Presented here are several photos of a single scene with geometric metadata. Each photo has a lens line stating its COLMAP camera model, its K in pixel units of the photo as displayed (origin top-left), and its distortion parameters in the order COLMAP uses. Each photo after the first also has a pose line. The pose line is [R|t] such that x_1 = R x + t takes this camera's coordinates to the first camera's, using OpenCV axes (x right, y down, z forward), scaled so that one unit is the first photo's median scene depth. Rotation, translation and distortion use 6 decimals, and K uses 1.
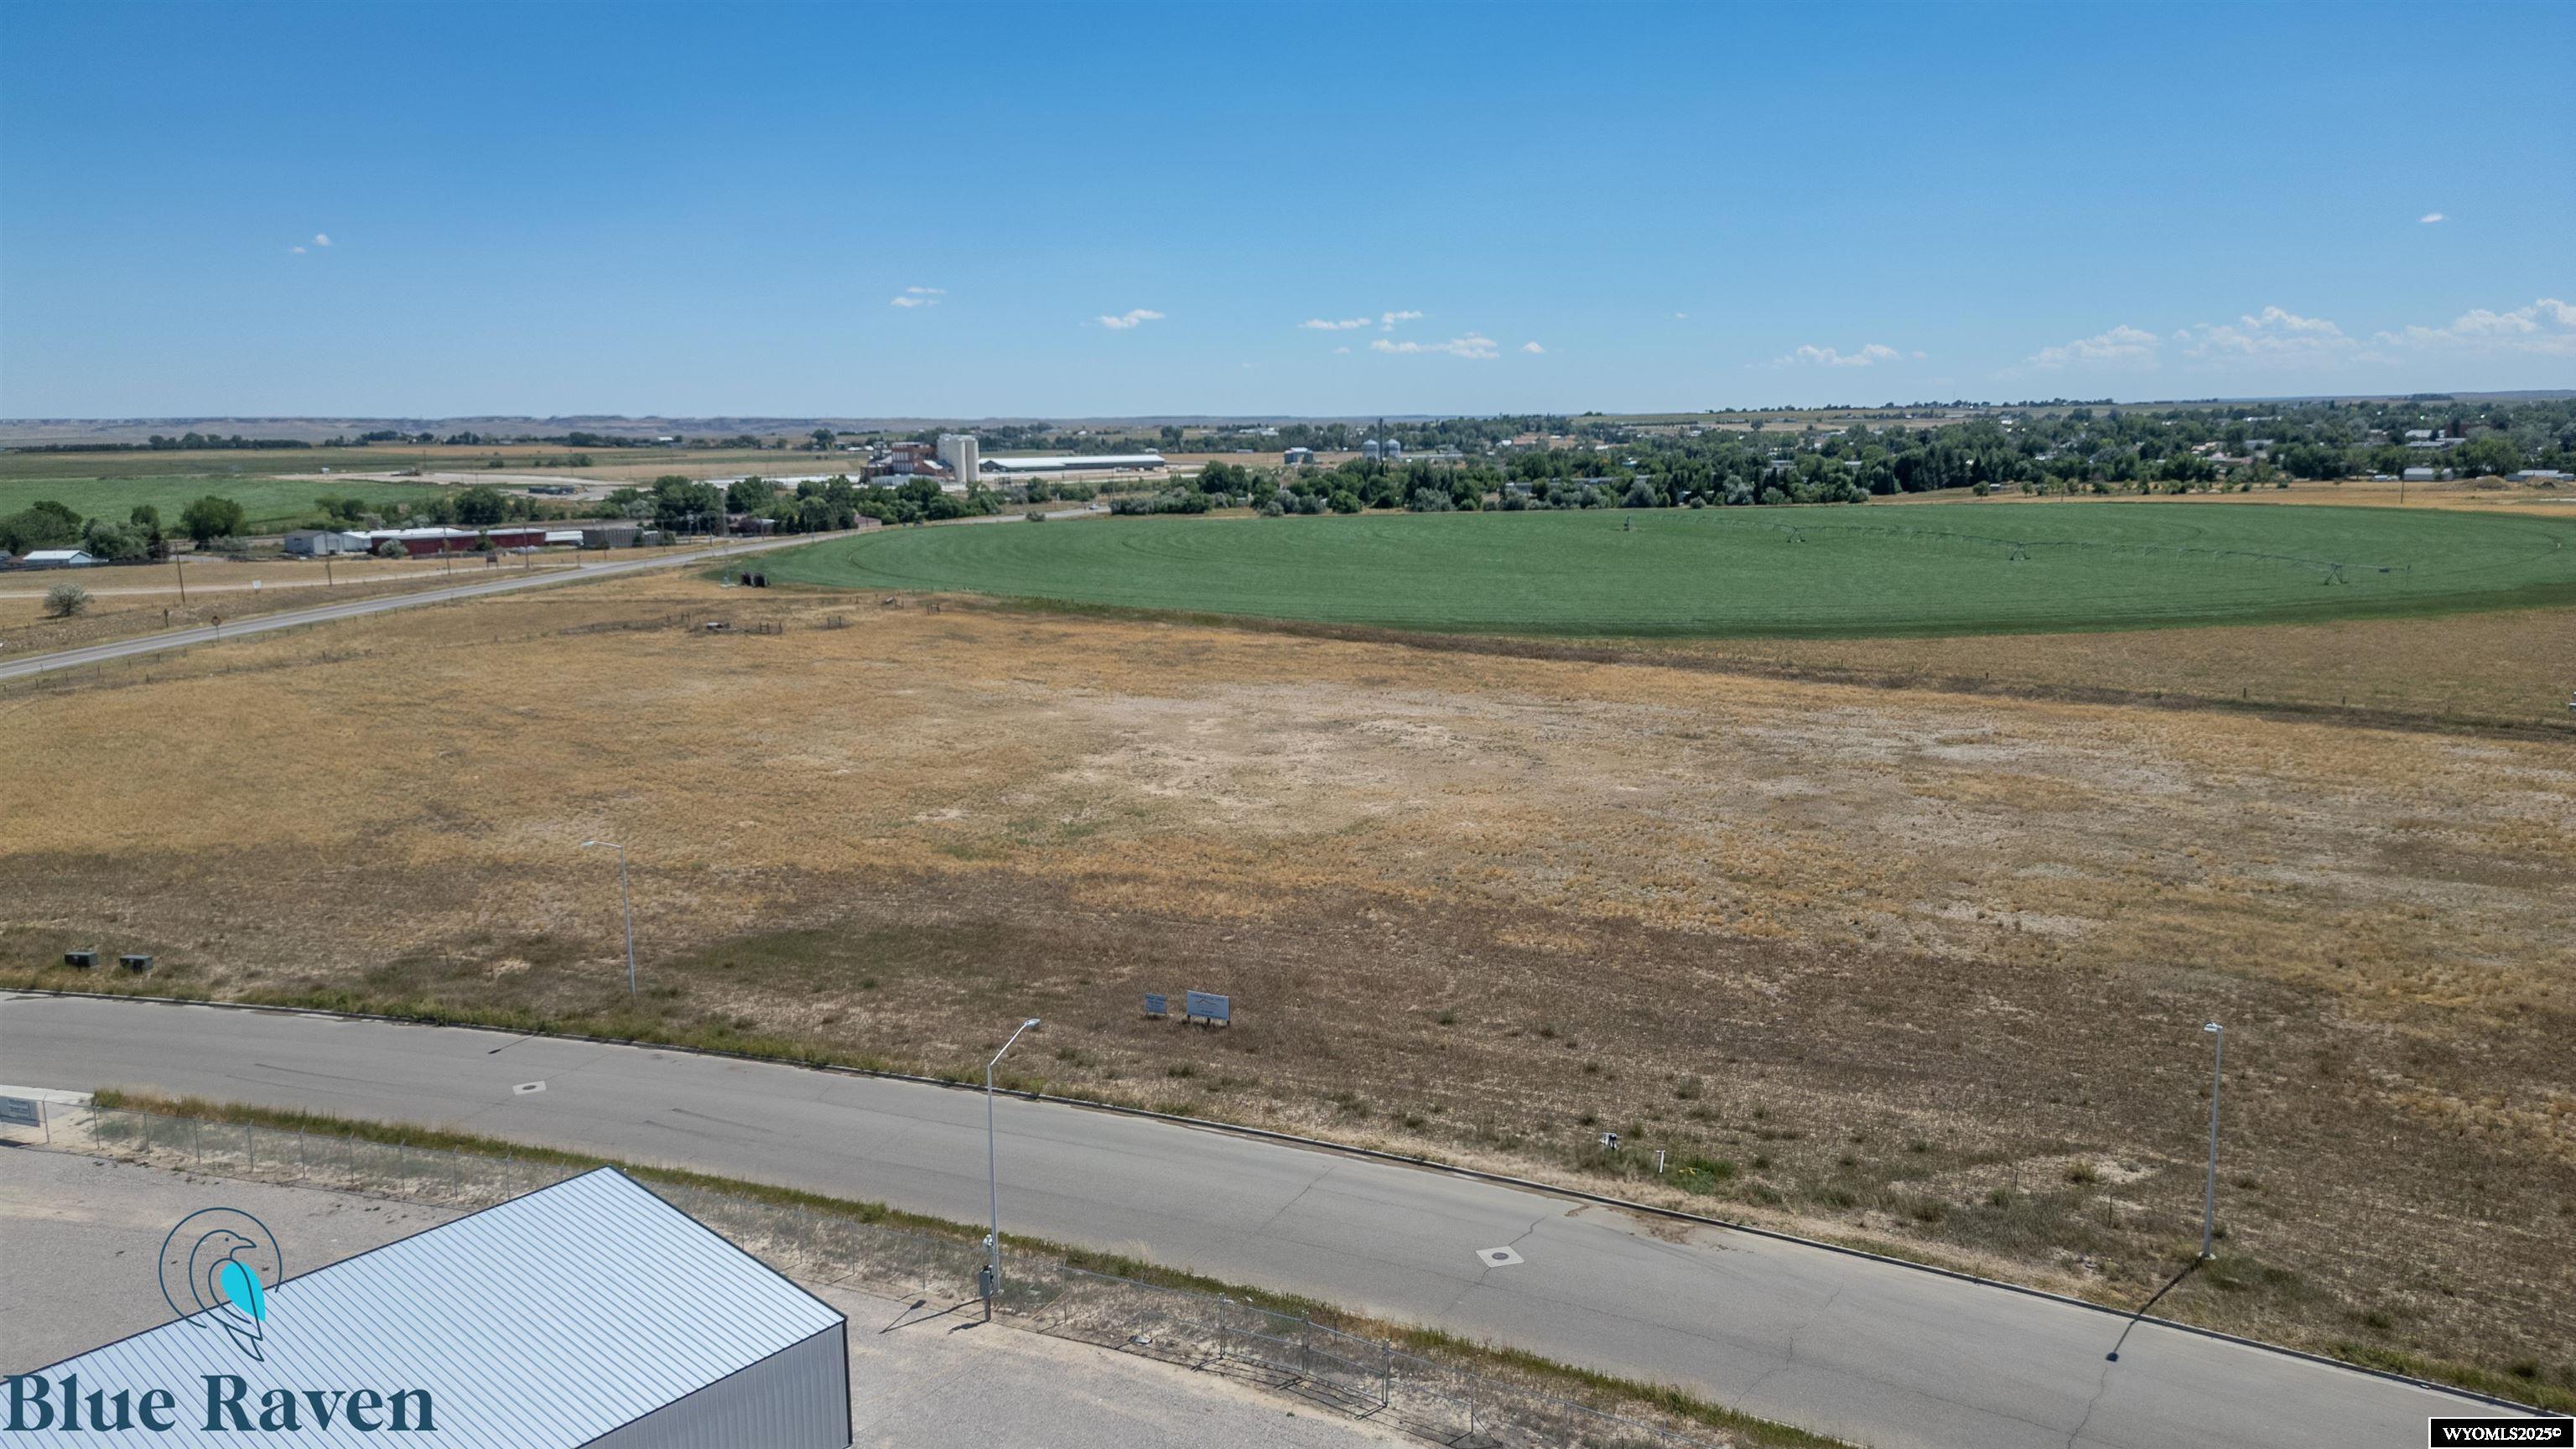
lens RADIAL K [[1820.7, 0, 1309.6], [0, 1820.7, 729.8], [0, 0, 1]] dist [0.083670, -0.105791]
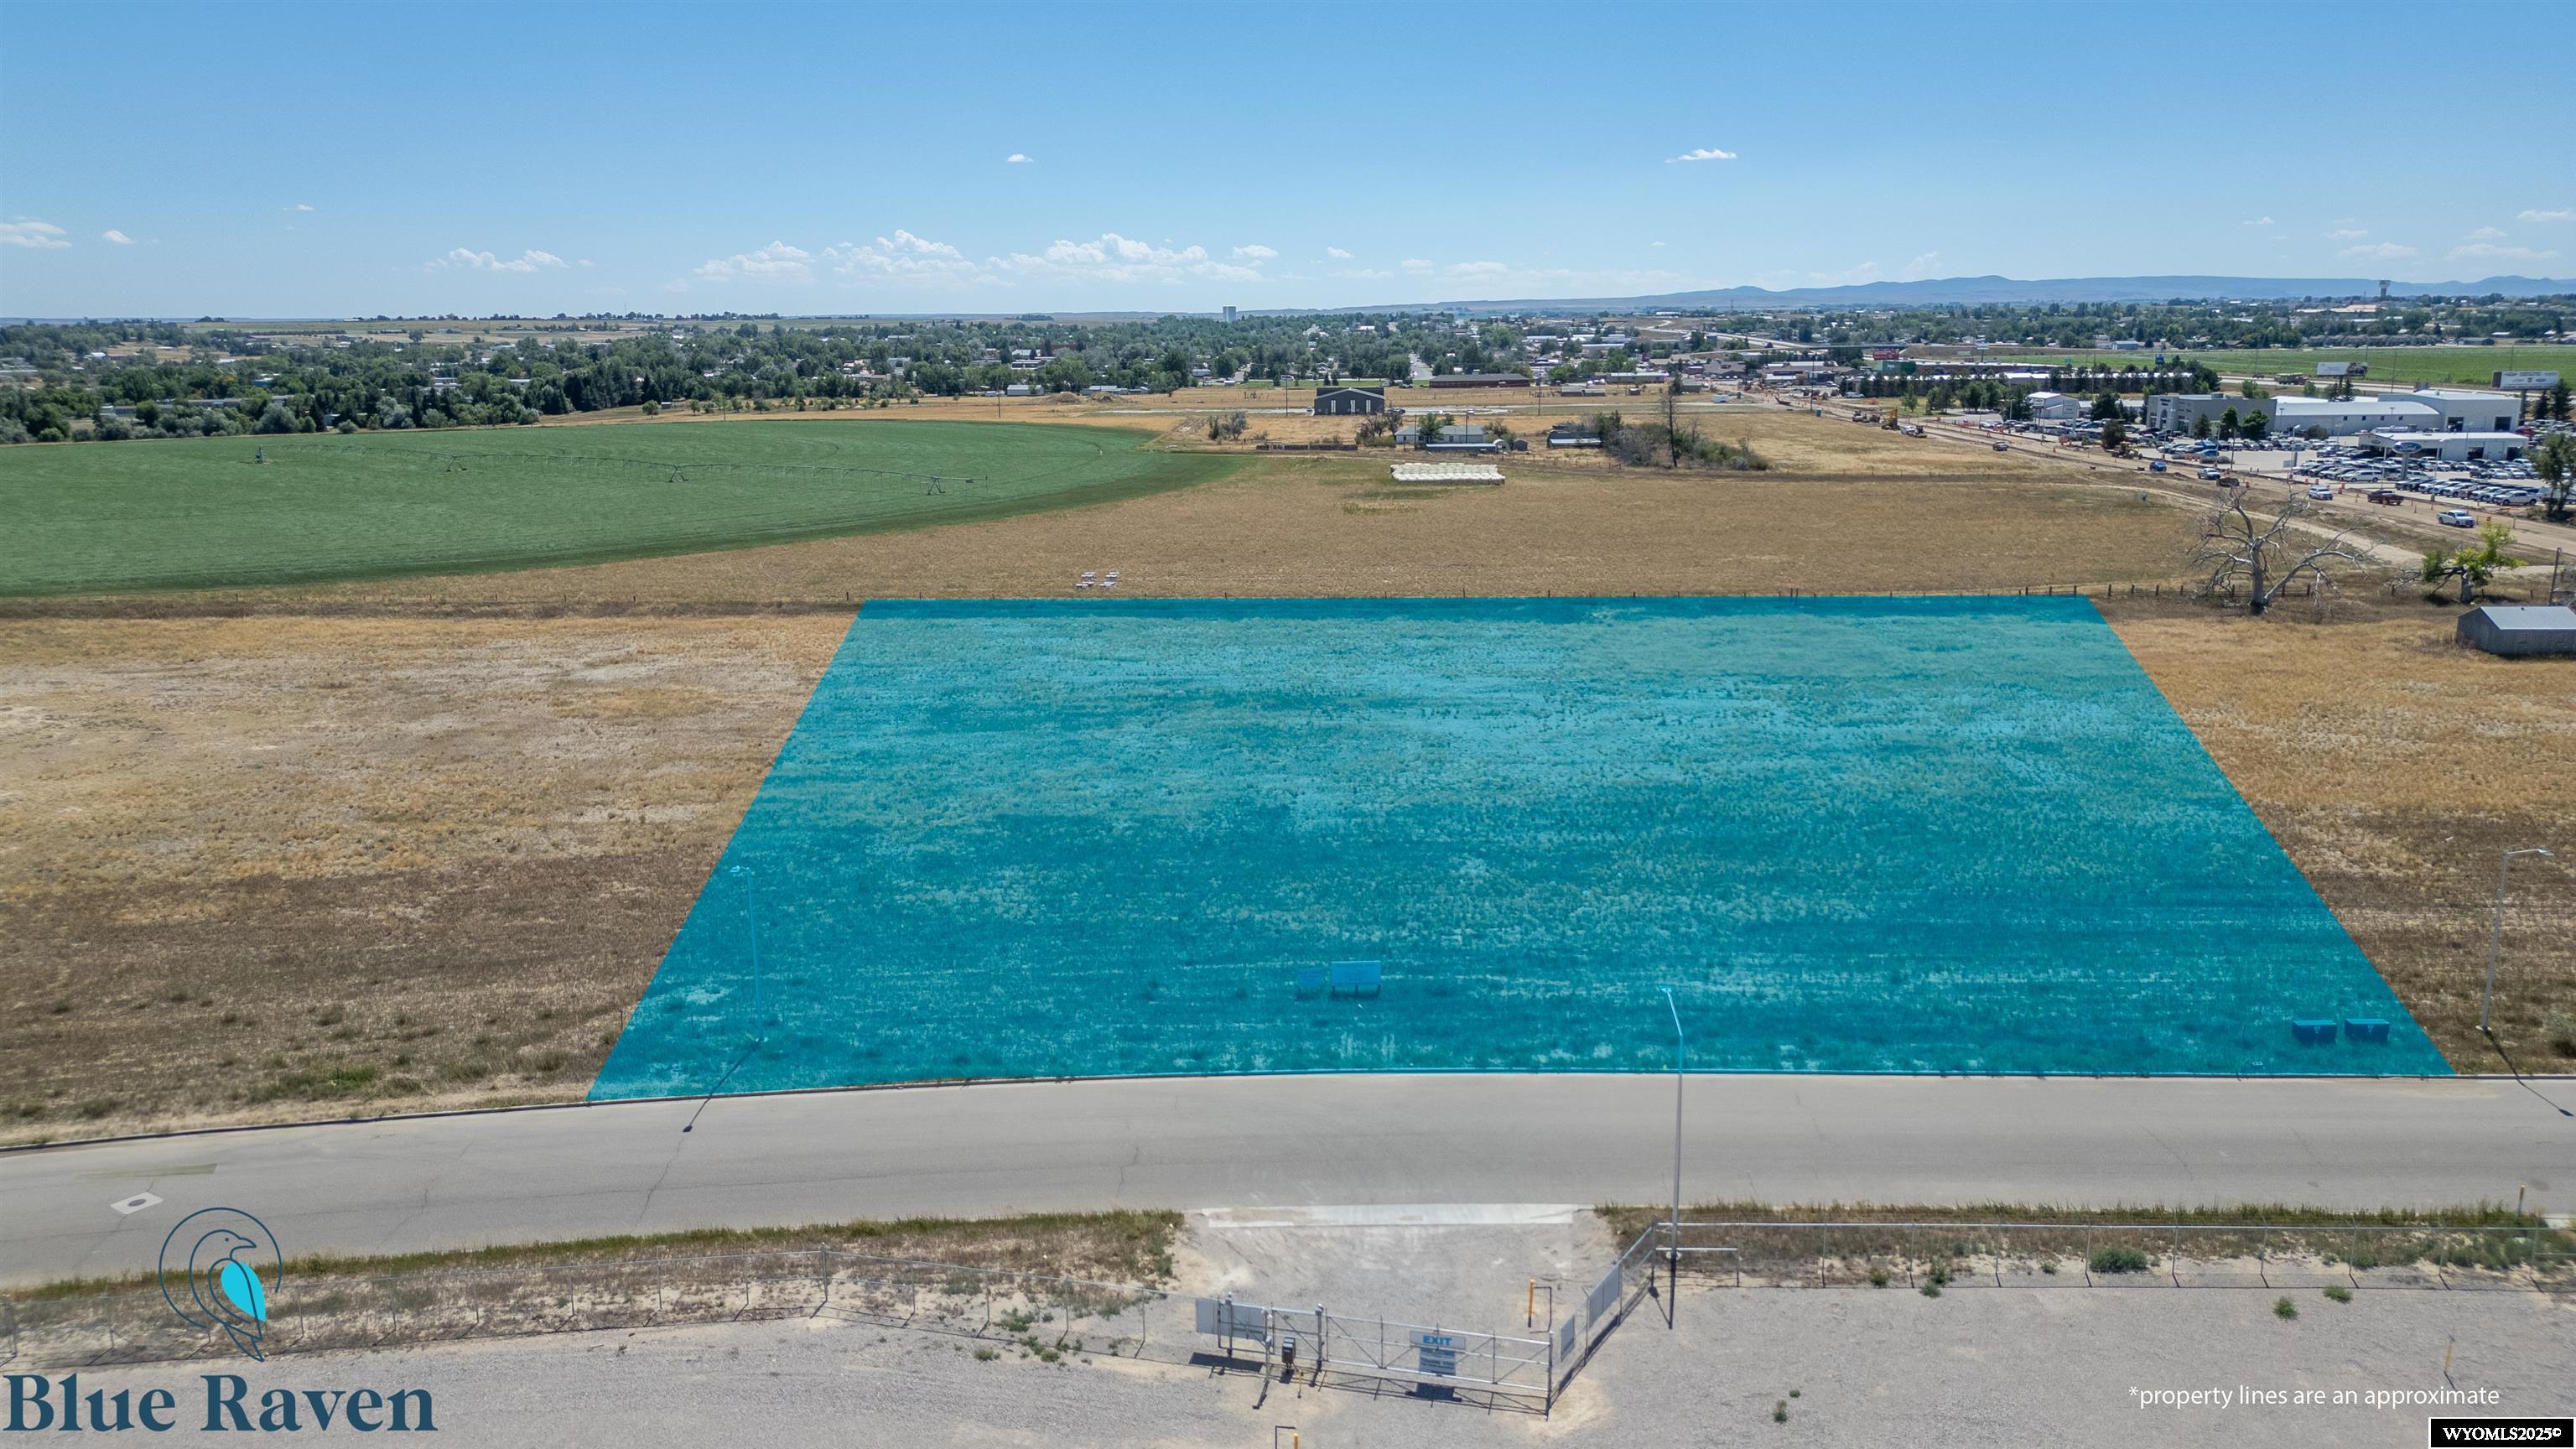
lens RADIAL K [[1792.9, 0, 1288.0], [0, 1792.9, 724.5], [0, 0, 1]] dist [0.080265, -0.080257]
pose [[0.781870, -0.129783, 0.609783, 0.006505], [0.101432, 0.991541, 0.080977, -0.003673], [-0.615135, -0.001462, 0.788421, -0.112579]]
